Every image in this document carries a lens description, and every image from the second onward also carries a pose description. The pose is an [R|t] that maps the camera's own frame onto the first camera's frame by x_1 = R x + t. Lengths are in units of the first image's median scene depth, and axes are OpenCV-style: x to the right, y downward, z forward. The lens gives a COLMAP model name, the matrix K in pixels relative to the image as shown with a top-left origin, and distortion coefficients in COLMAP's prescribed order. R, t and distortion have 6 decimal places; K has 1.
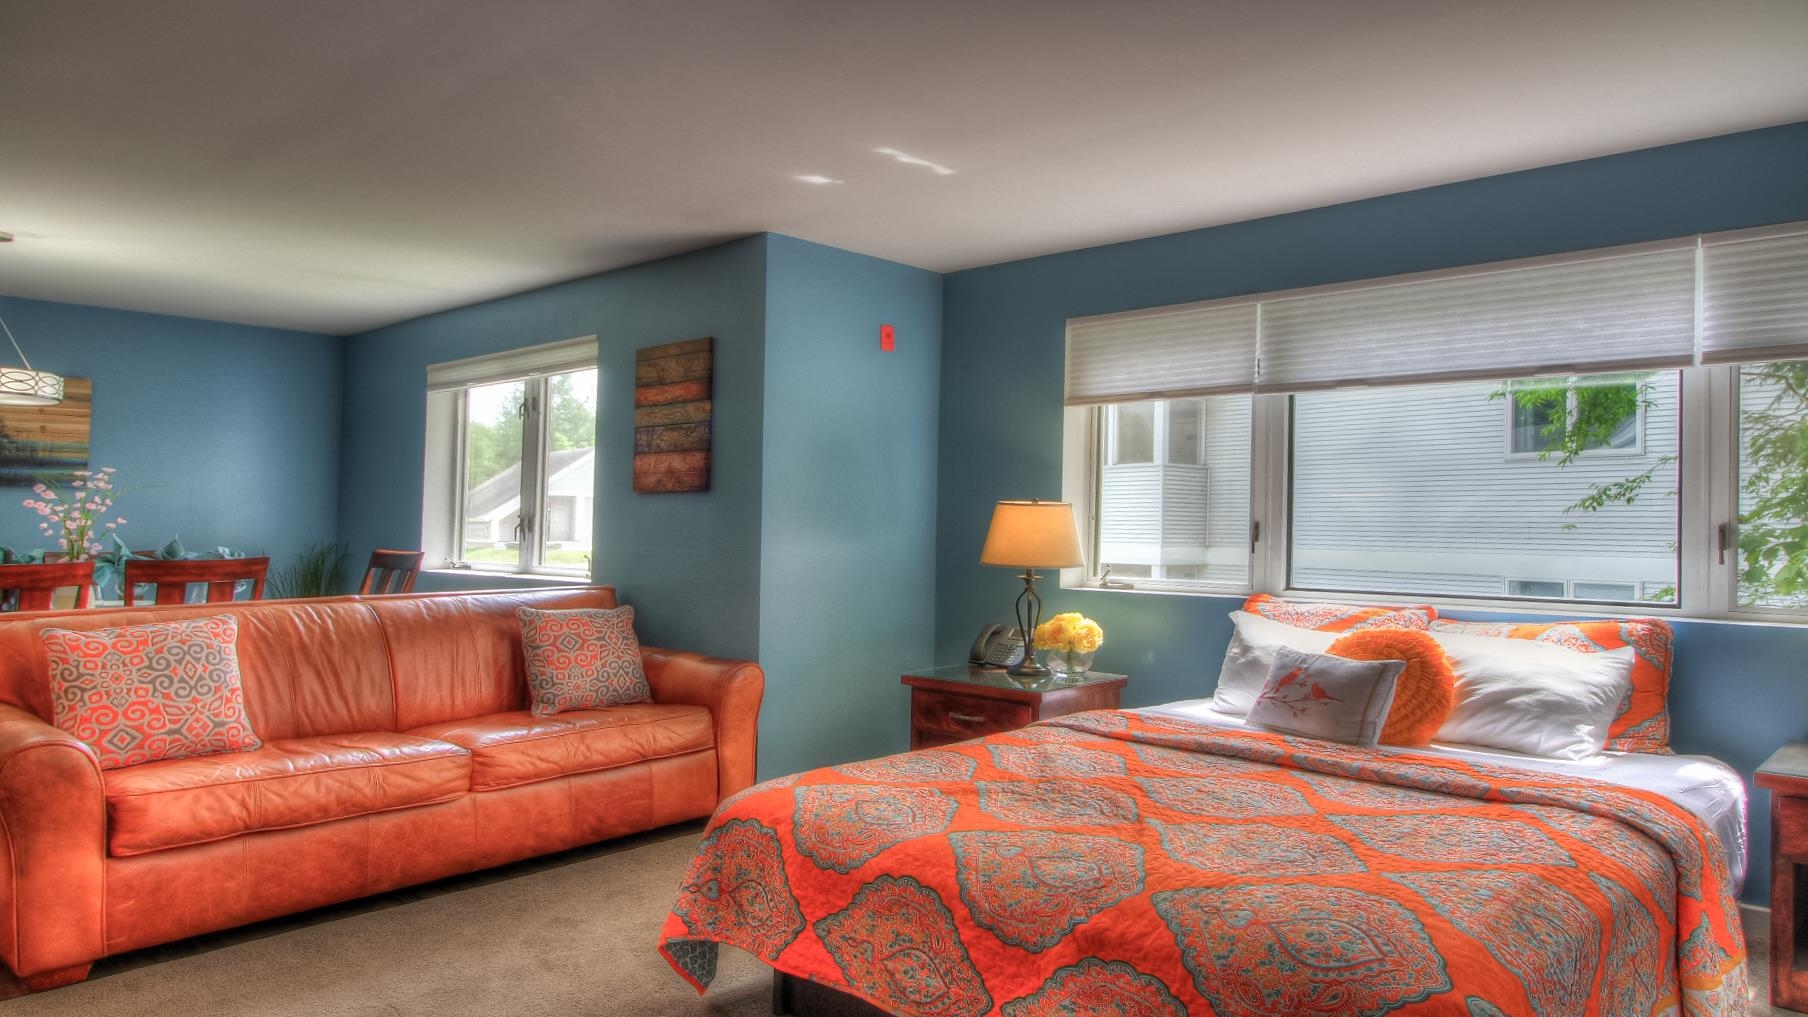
lens RADIAL K [[1121.2, 0, 904.0], [0, 1121.2, 508.5], [0, 0, 1]] dist [-0.000296, -0.000452]
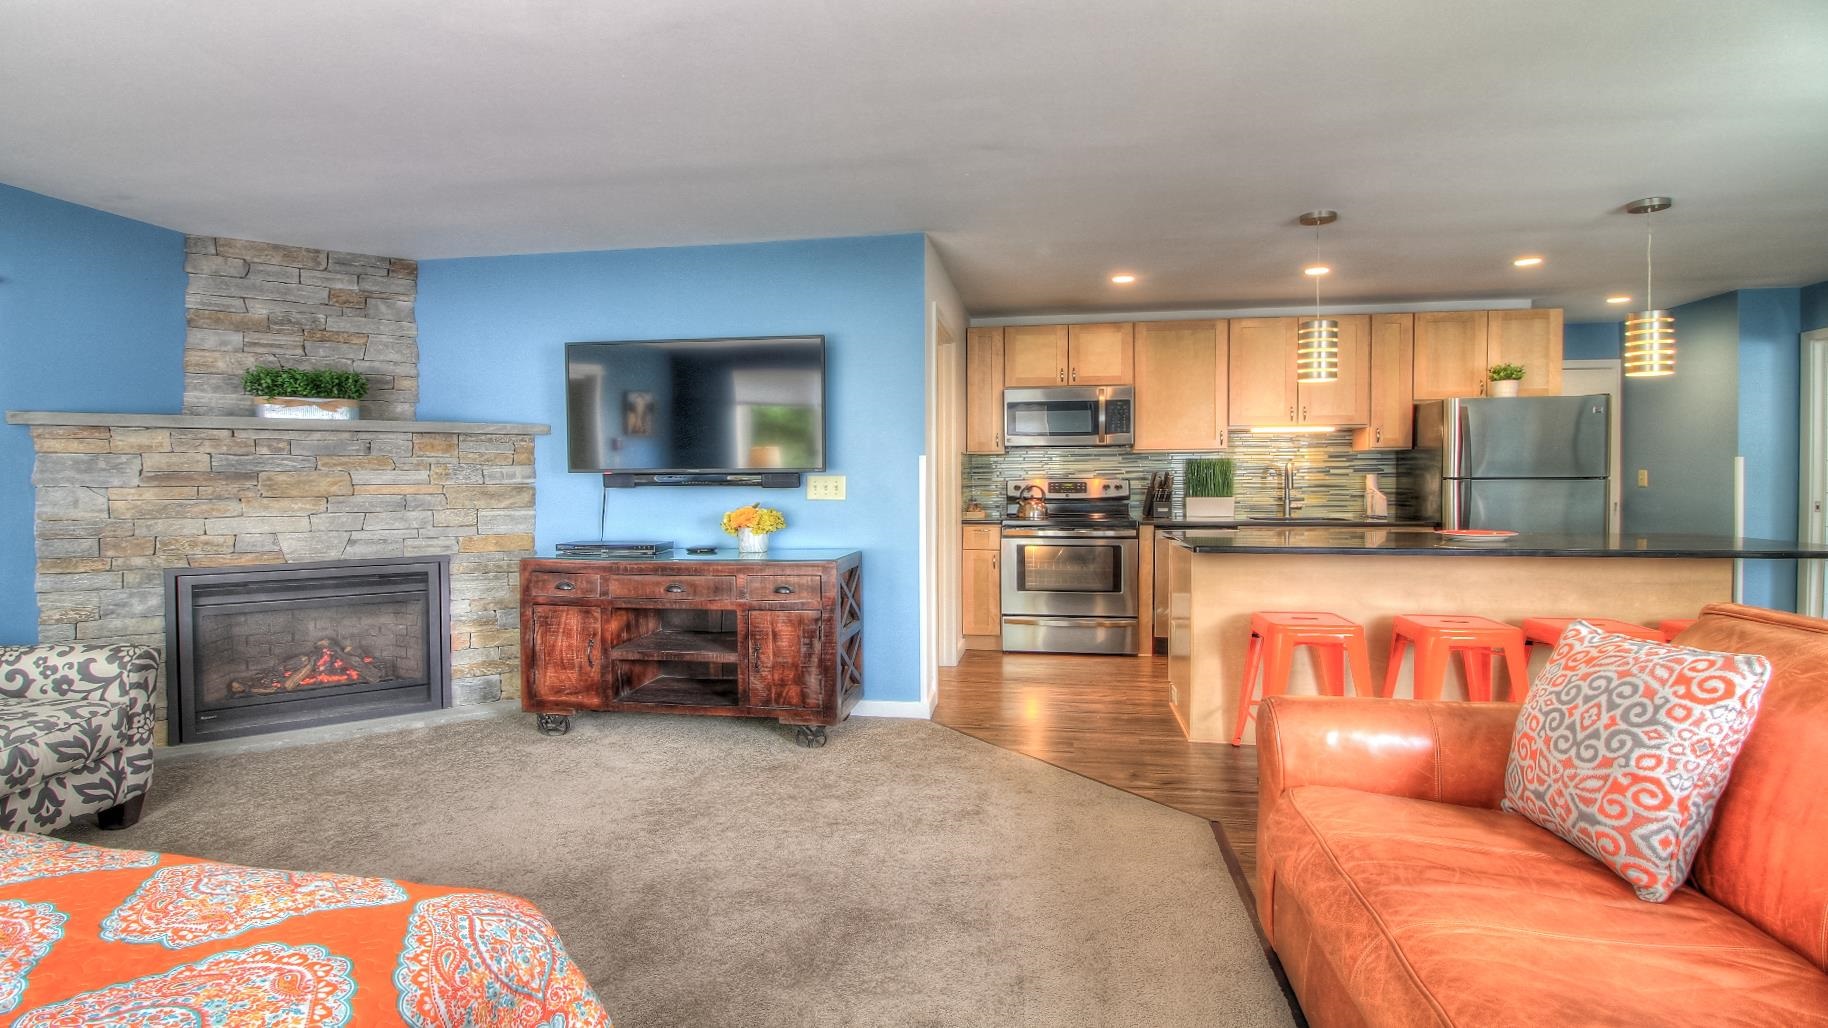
lens RADIAL K [[883.6, 0, 886.1], [0, 883.6, 514.4], [0, 0, 1]] dist [-0.030564, -0.001426]
pose [[-0.849074, 0.019445, -0.527916, -0.042800], [0.005544, 0.999595, 0.027901, 0.012632], [0.528245, 0.020763, -0.848838, 0.880214]]
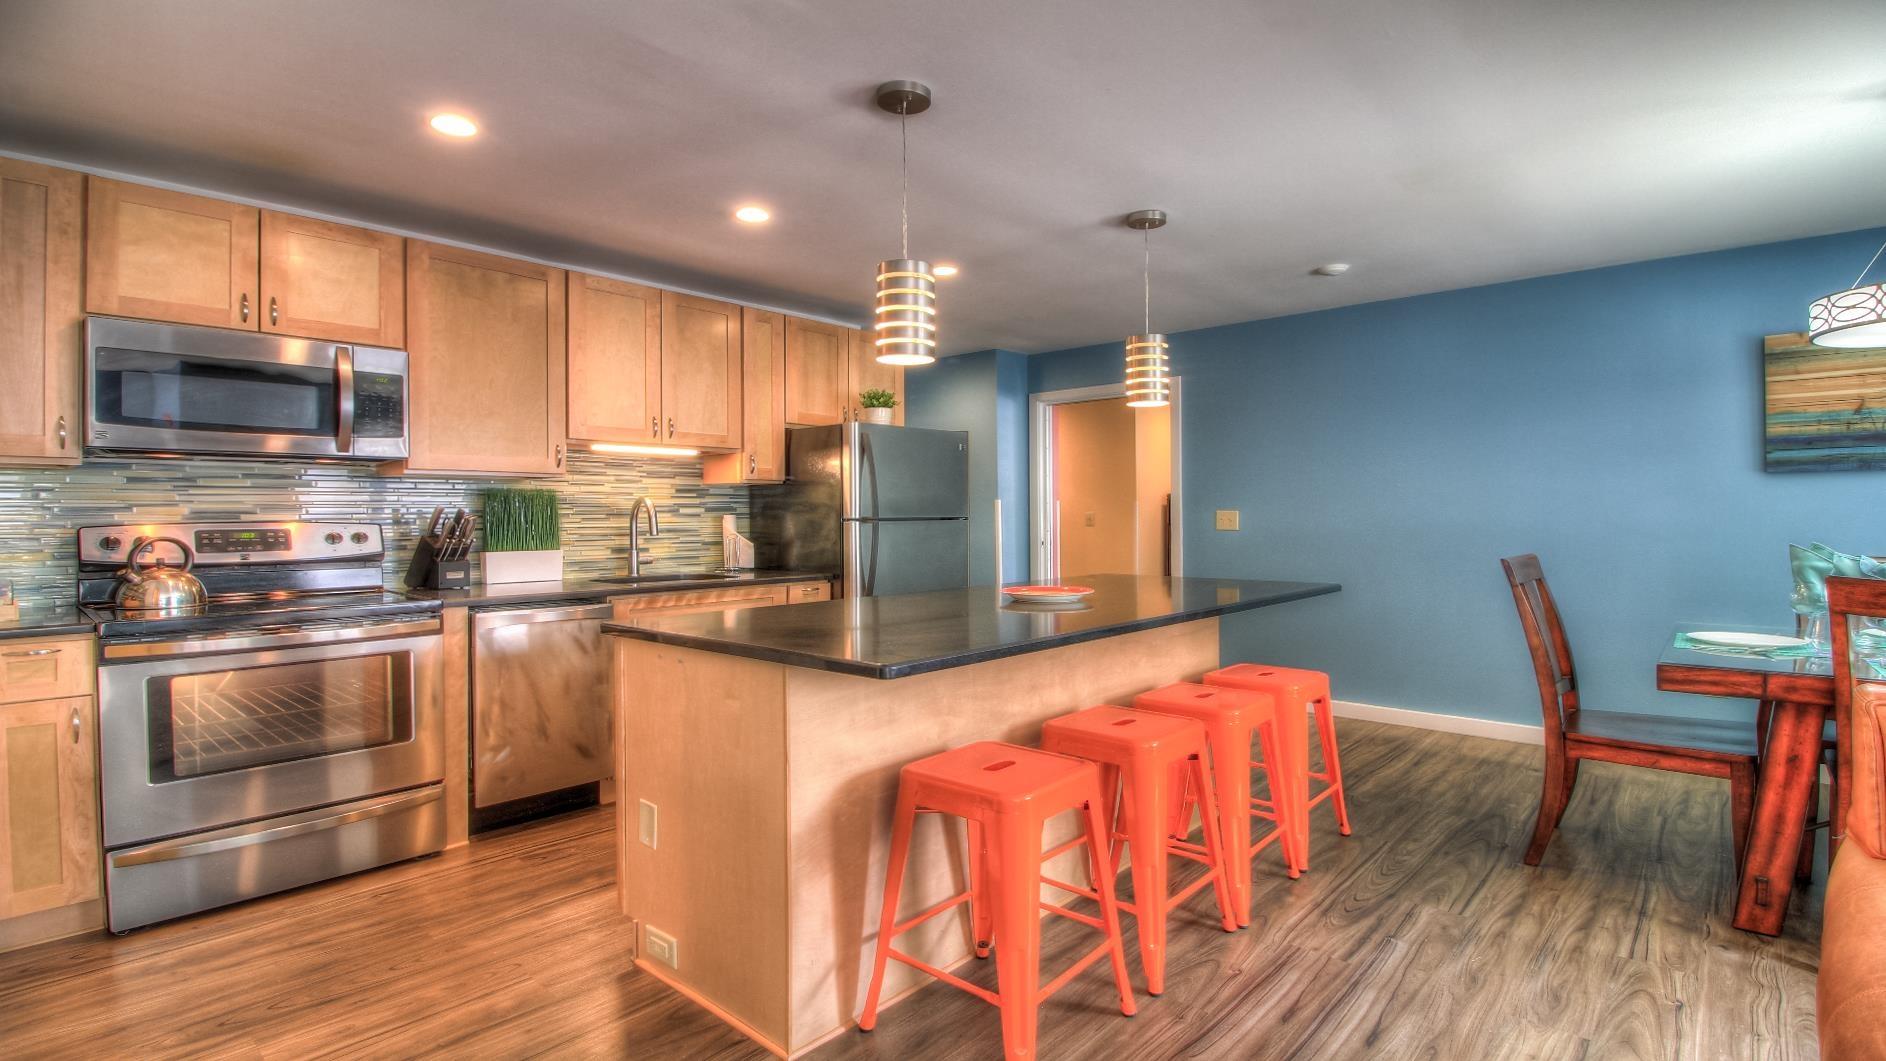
lens RADIAL K [[892.7, 0, 954.8], [0, 892.7, 533.7], [0, 0, 1]] dist [0.000715, -0.014485]
pose [[0.014670, 0.012350, -0.999816, -0.312412], [0.016795, 0.999780, 0.012596, 0.006323], [0.999751, -0.016977, 0.014459, 0.404464]]
